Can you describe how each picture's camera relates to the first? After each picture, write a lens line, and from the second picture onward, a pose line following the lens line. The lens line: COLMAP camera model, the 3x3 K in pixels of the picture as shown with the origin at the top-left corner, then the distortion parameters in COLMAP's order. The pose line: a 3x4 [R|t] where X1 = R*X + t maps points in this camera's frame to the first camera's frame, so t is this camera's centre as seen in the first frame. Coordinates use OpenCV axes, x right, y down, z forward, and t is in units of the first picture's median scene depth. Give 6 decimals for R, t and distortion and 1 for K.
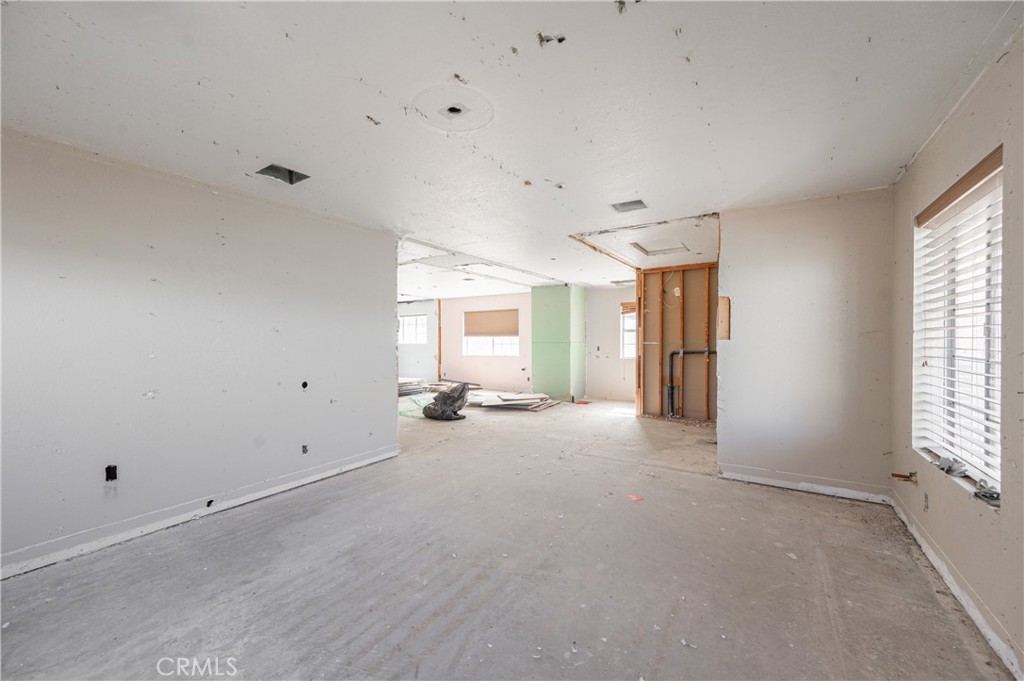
lens RADIAL K [[400.9, 0, 513.4], [0, 400.9, 340.3], [0, 0, 1]] dist [-0.003794, 0.000088]
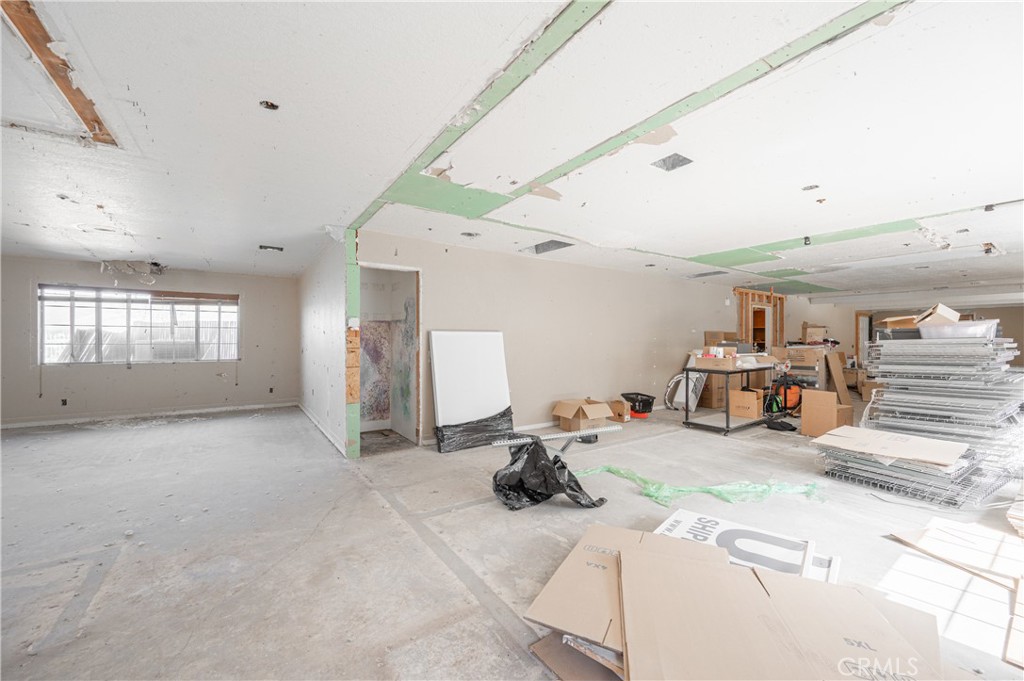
lens RADIAL K [[400.9, 0, 512.0], [0, 400.9, 339.2], [0, 0, 1]] dist [-0.003794, 0.000088]
pose [[-0.390217, 0.003900, -0.920715, 0.631849], [-0.002304, 0.999984, 0.005212, -0.006178], [0.920720, 0.004155, -0.390201, 2.502731]]
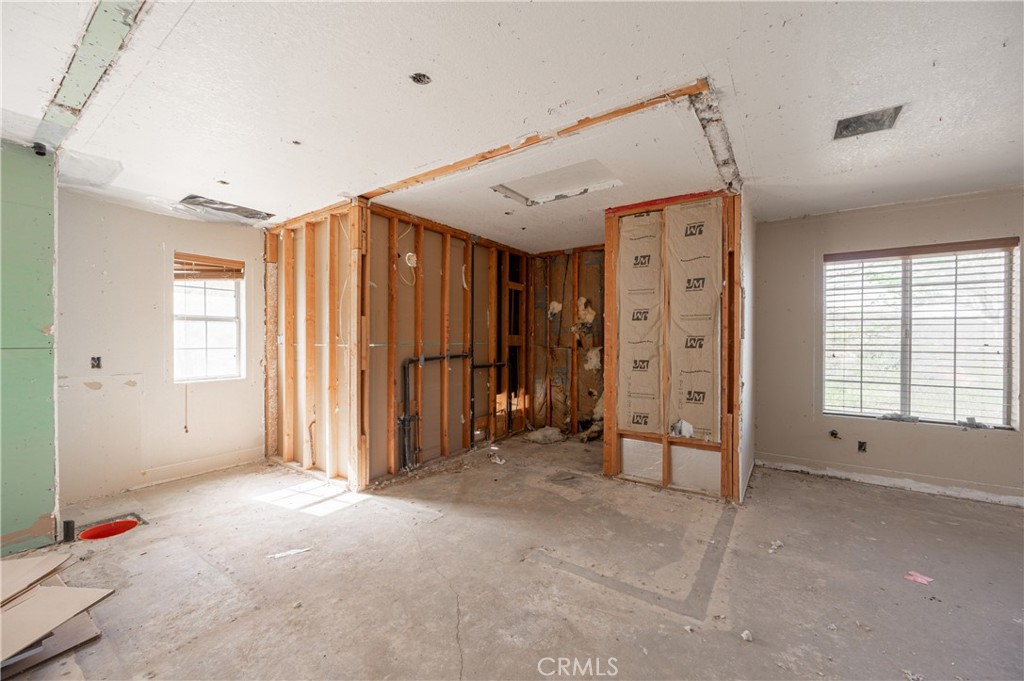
lens RADIAL K [[400.9, 0, 514.5], [0, 400.9, 341.2], [0, 0, 1]] dist [-0.003794, 0.000088]
pose [[0.034036, -0.003596, 0.999414, -0.395393], [0.000351, 0.999994, 0.003586, -0.000384], [-0.999421, 0.000229, 0.034037, 1.728499]]
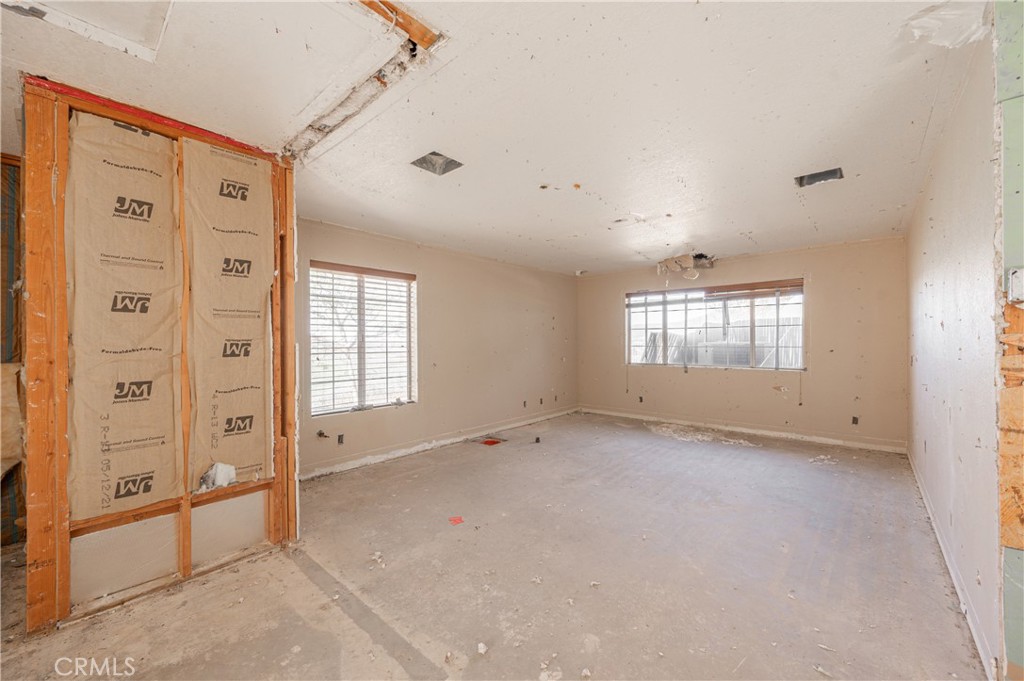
lens RADIAL K [[400.9, 0, 513.0], [0, 400.9, 341.0], [0, 0, 1]] dist [-0.003794, 0.000088]
pose [[-0.988166, 0.009285, 0.153104, 0.043236], [0.009619, 0.999953, 0.001441, -0.004014], [-0.153084, 0.002897, -0.988209, 1.951337]]
